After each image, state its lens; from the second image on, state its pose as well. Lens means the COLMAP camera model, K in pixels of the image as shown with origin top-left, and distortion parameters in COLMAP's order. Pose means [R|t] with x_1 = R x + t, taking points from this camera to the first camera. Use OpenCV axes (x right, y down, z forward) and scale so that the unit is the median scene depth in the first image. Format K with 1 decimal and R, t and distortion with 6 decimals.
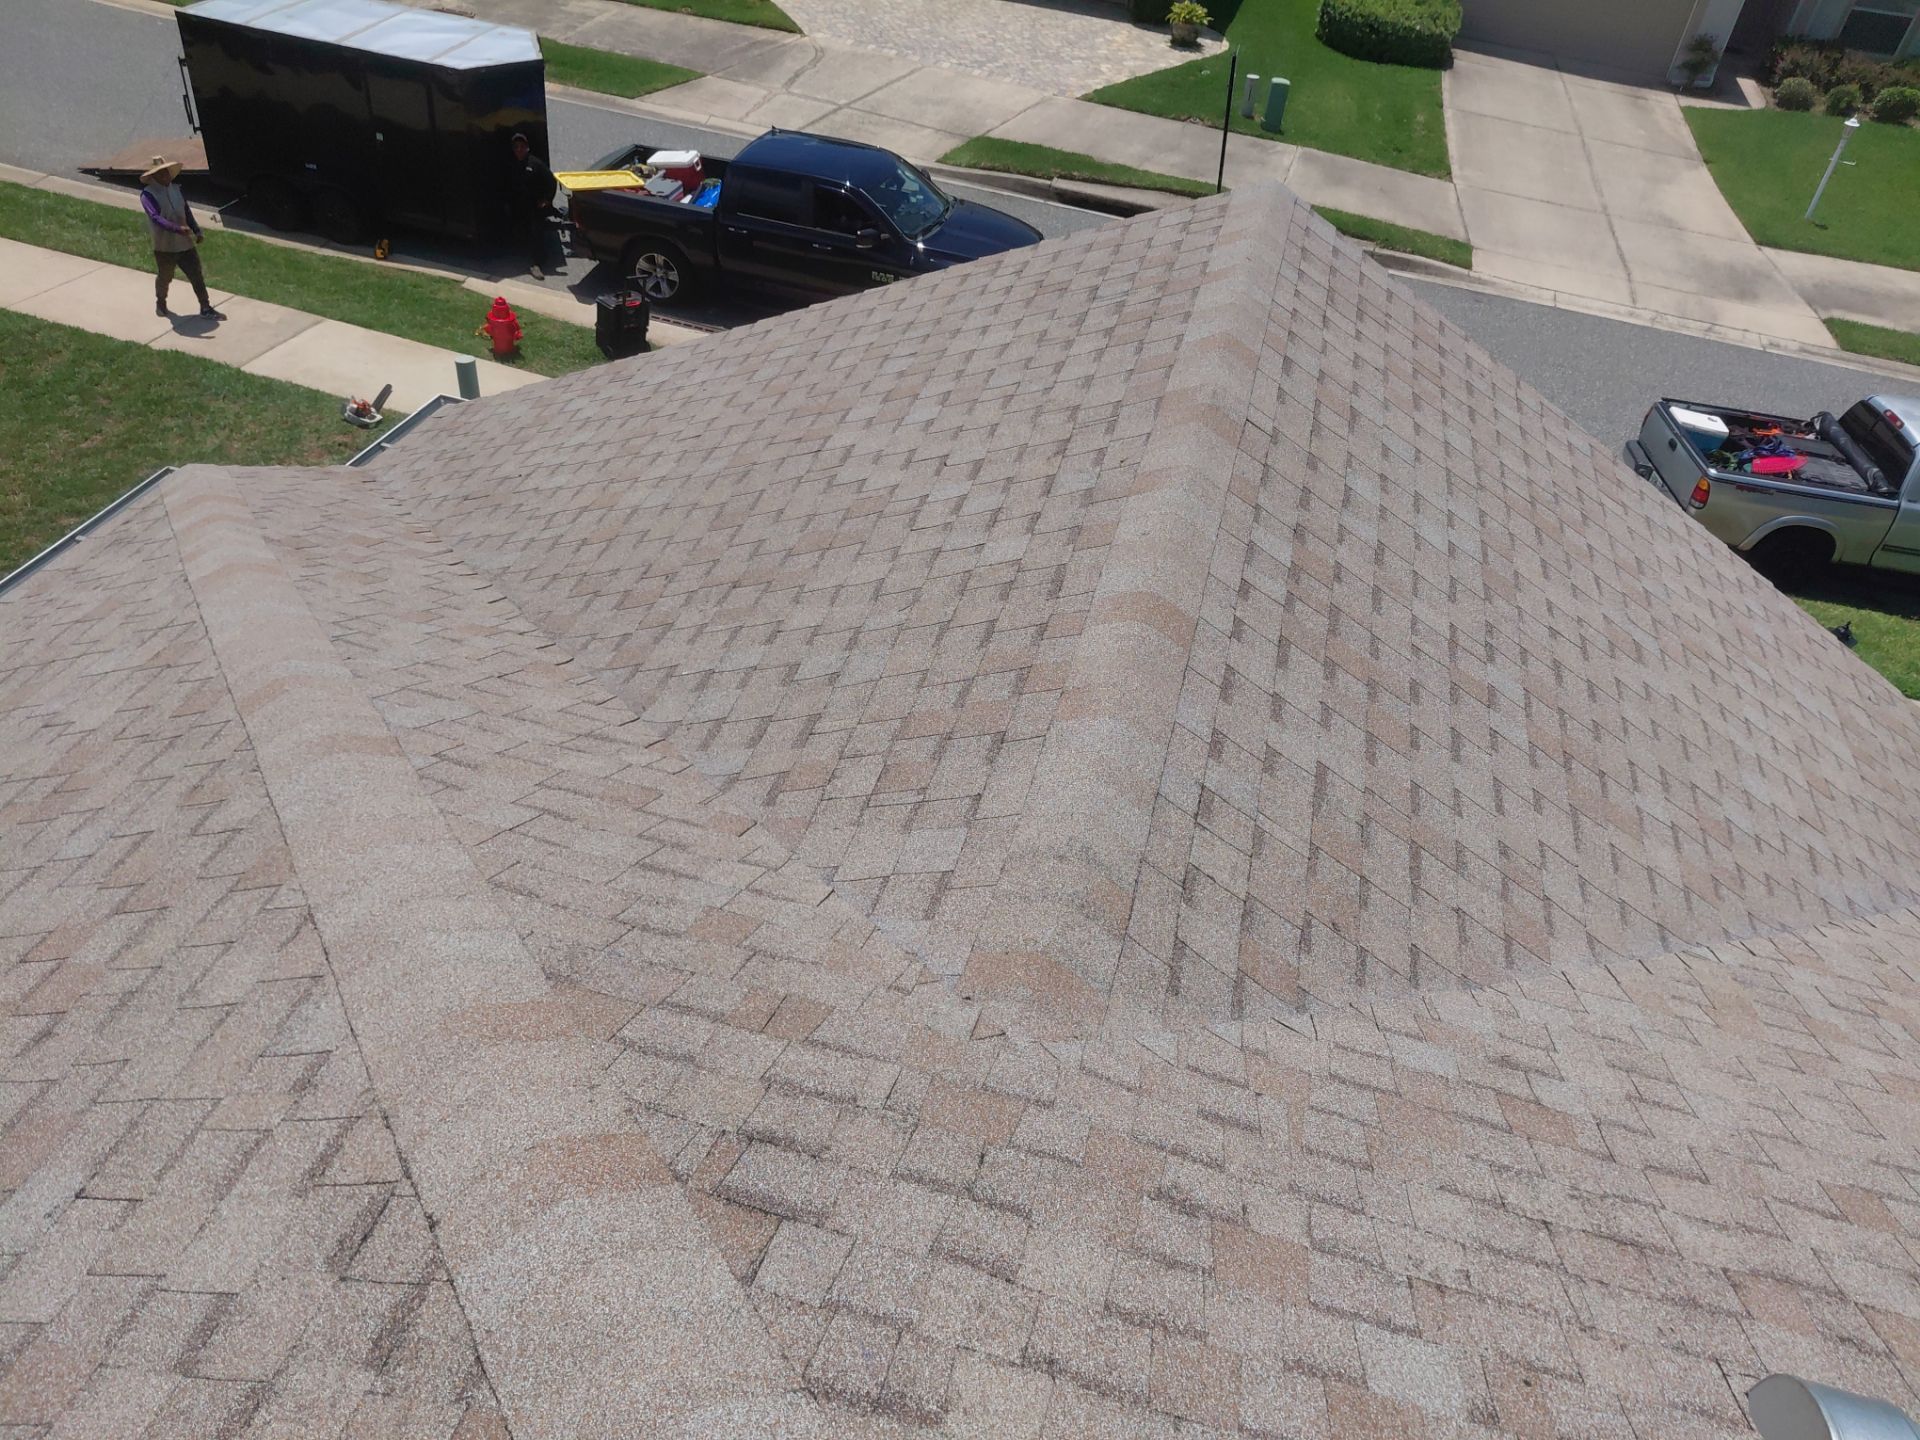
lens RADIAL K [[1512.1, 0, 960.0], [0, 1512.1, 720.0], [0, 0, 1]] dist [0.173529, -0.253342]
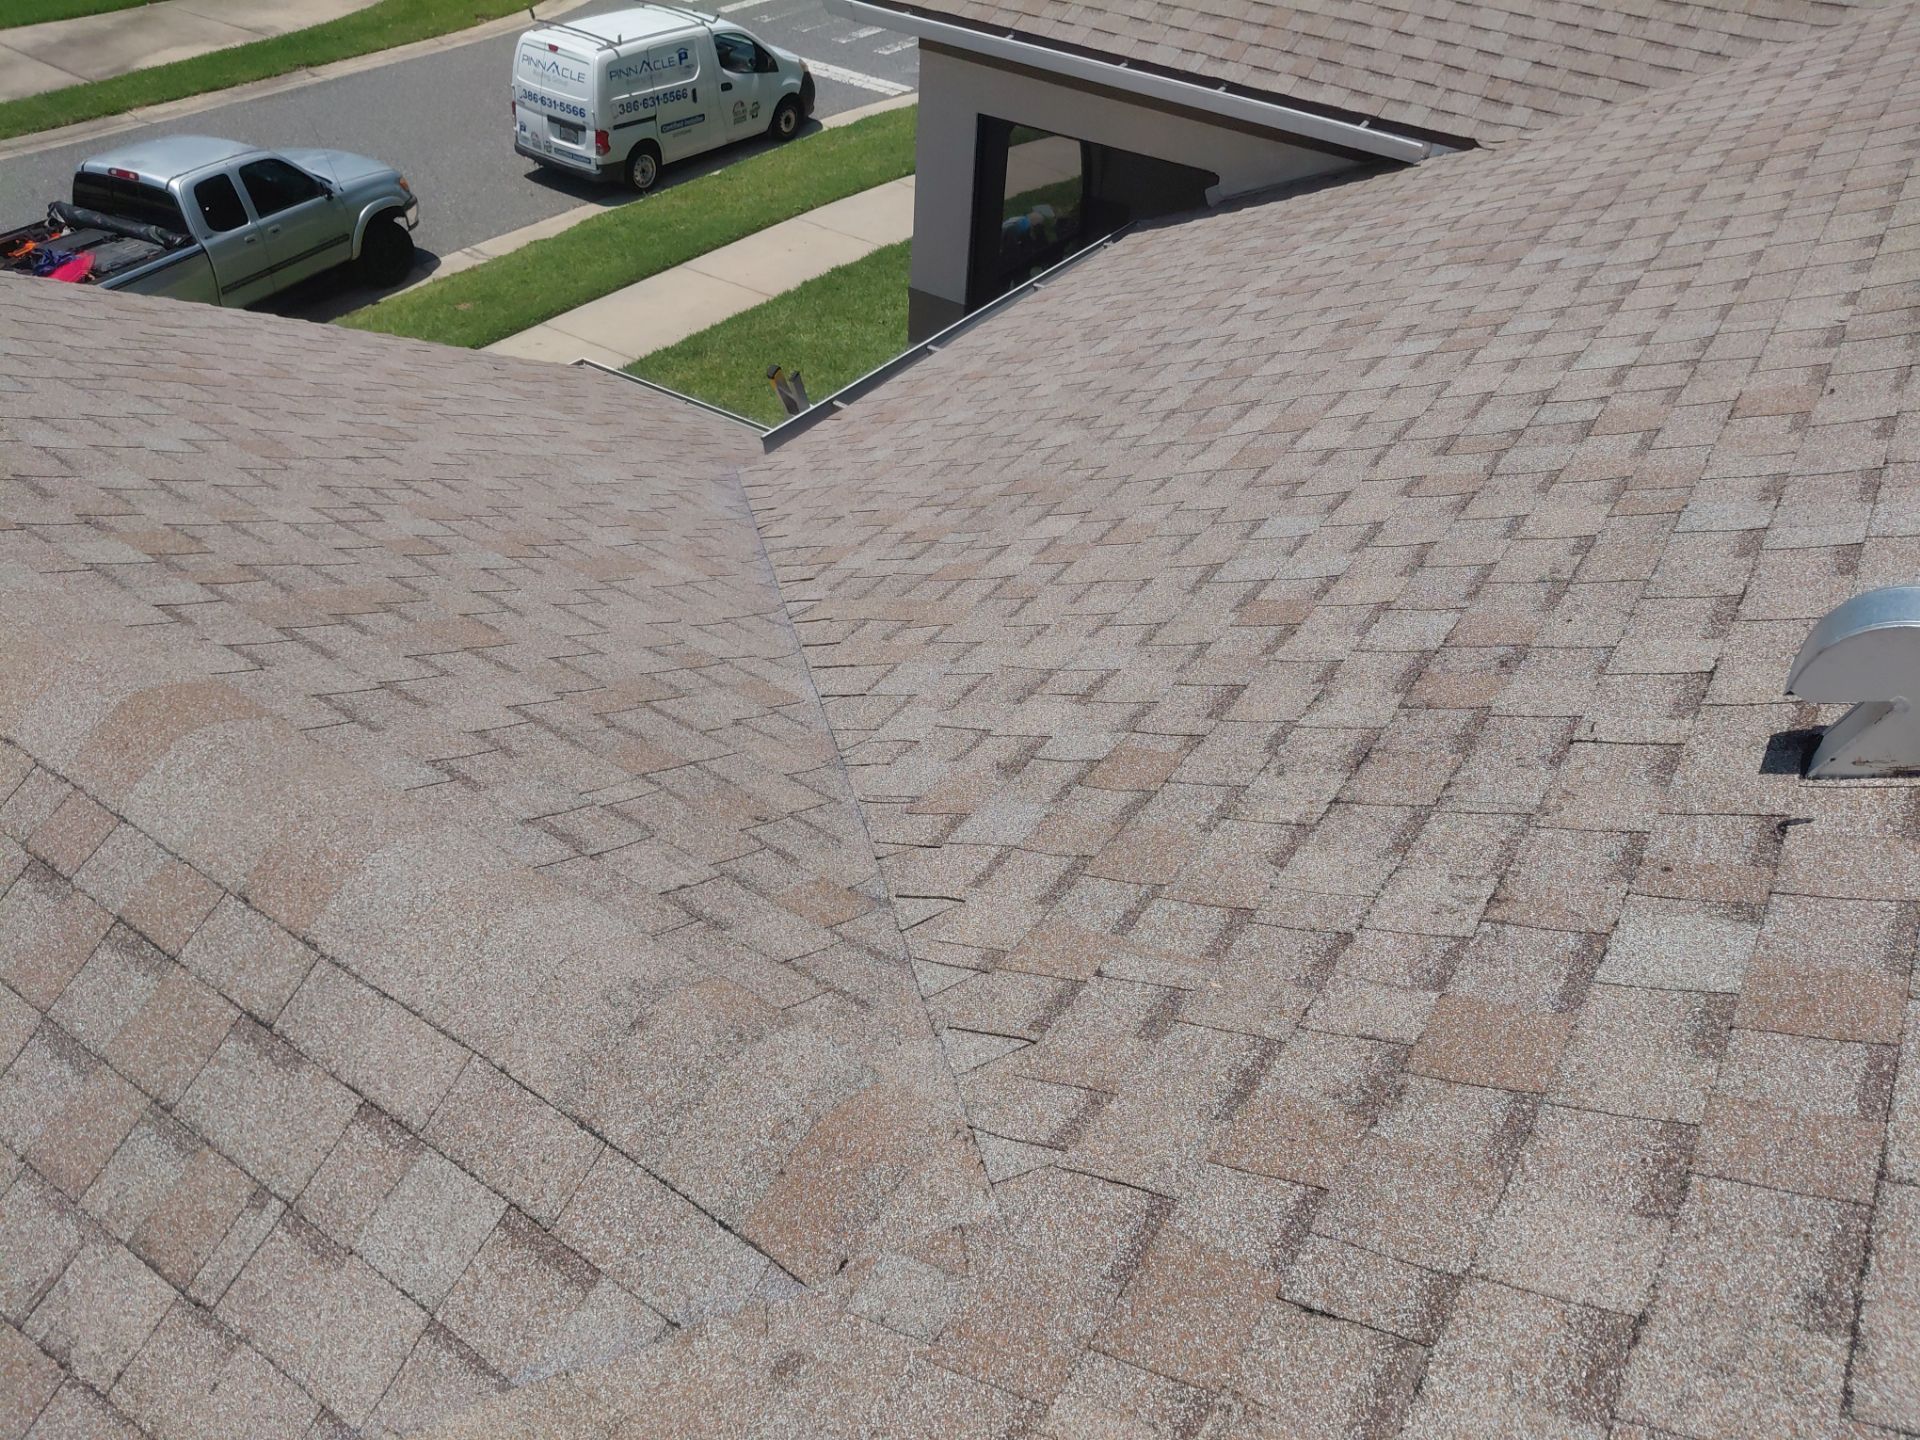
lens RADIAL K [[1487.7, 0, 960.0], [0, 1487.7, 720.0], [0, 0, 1]] dist [0.000787, -0.011736]
pose [[0.313333, -0.659486, 0.683301, -0.187336], [0.563133, 0.708407, 0.425488, -0.150831], [-0.764659, 0.251470, 0.593346, 0.437485]]
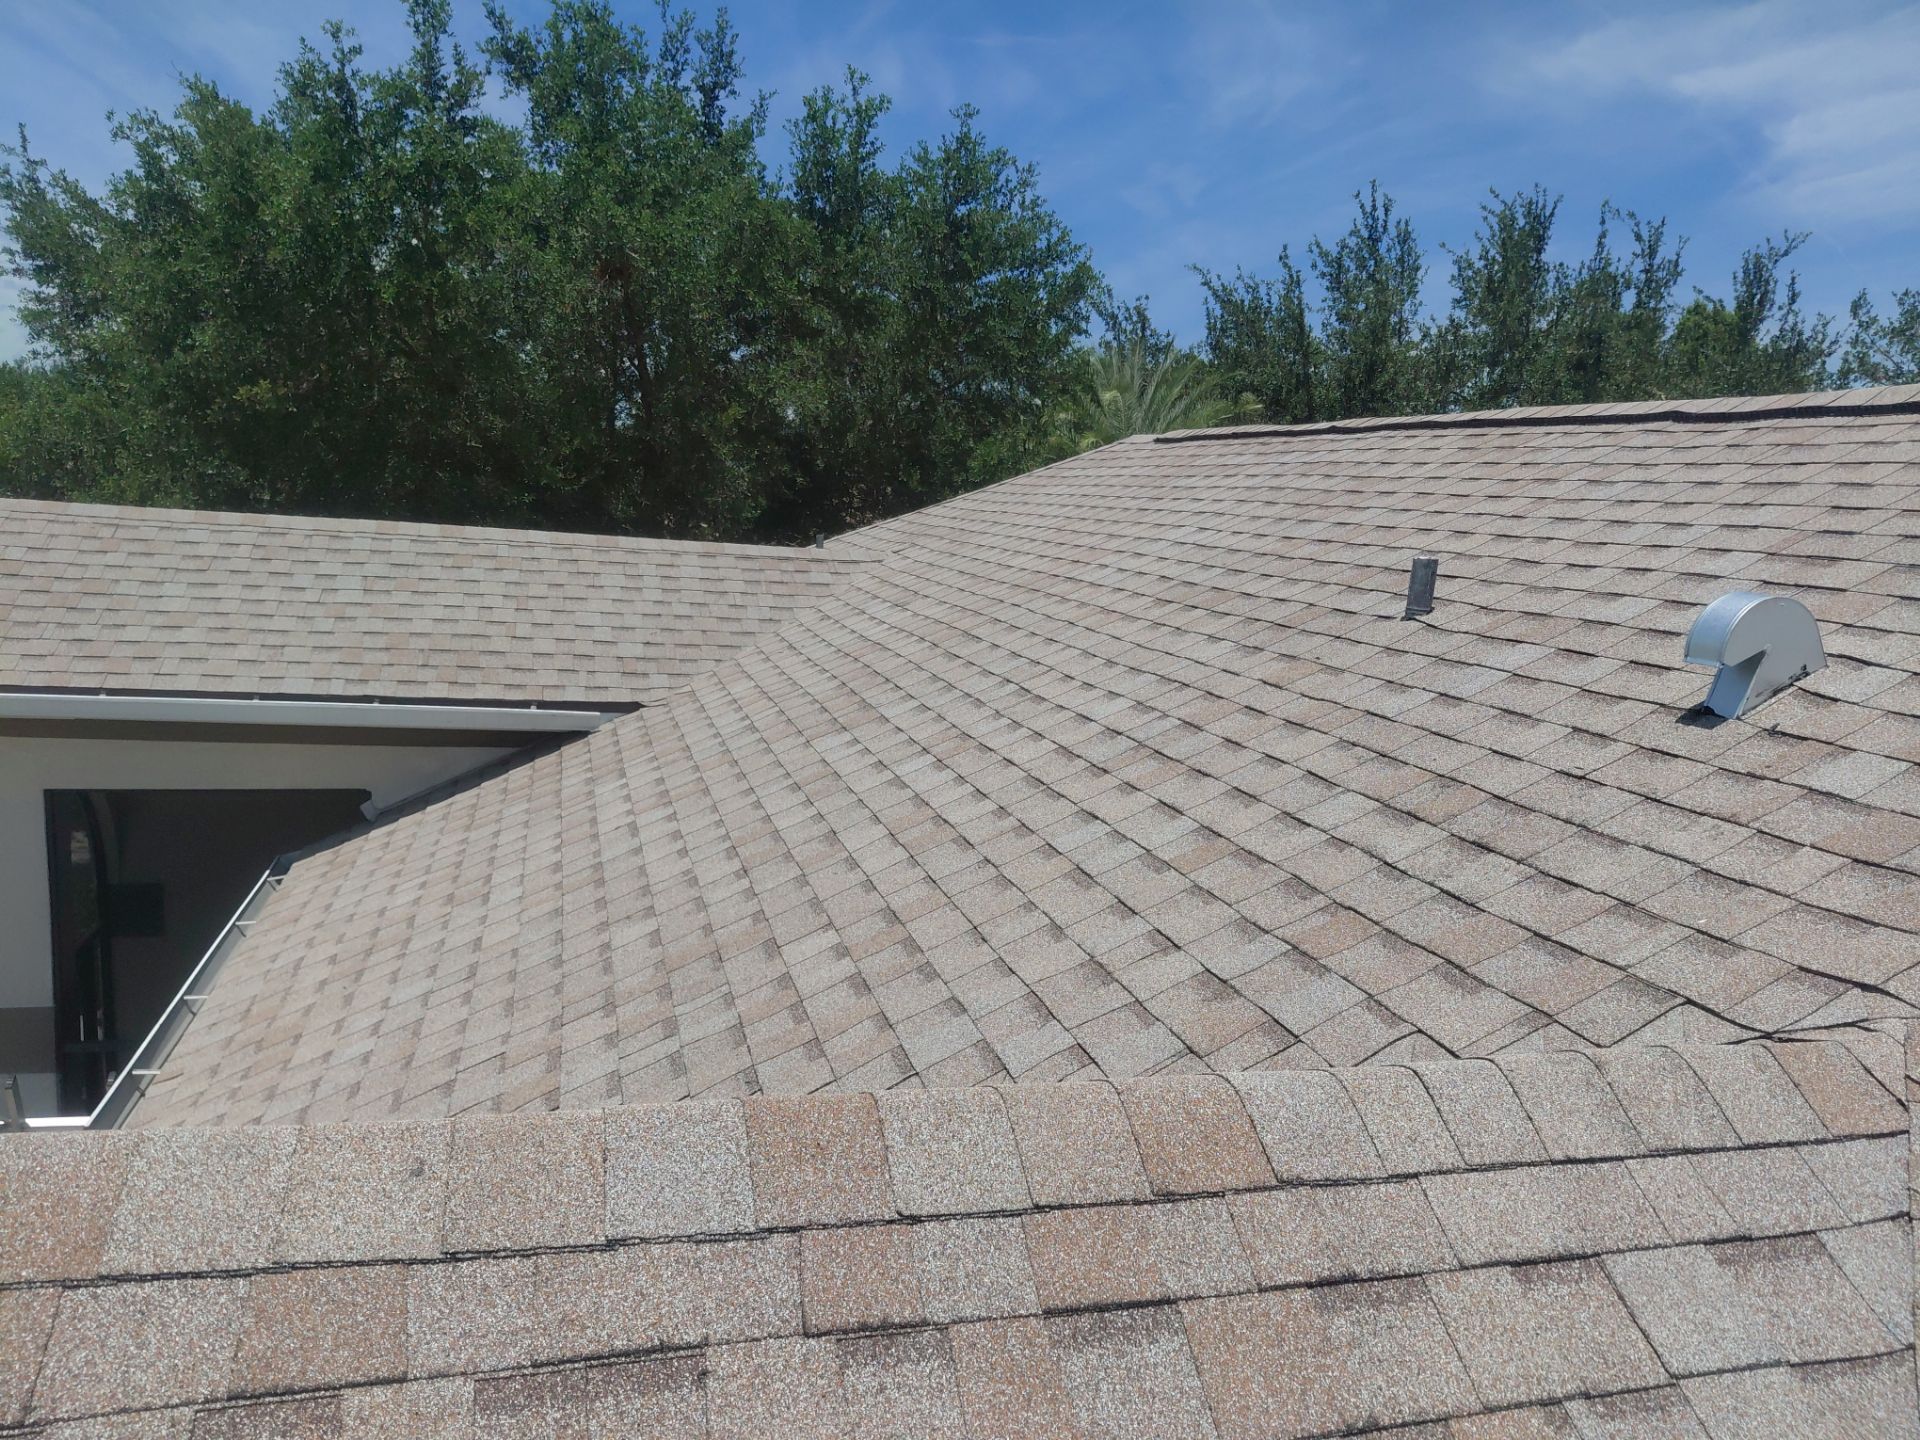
lens RADIAL K [[1487.7, 0, 960.0], [0, 1487.7, 720.0], [0, 0, 1]] dist [0.000787, -0.011736]
pose [[-0.510874, -0.265146, 0.817744, -0.219933], [0.427352, 0.747047, 0.509206, -0.367045], [-0.745908, 0.609605, -0.268336, 1.071138]]
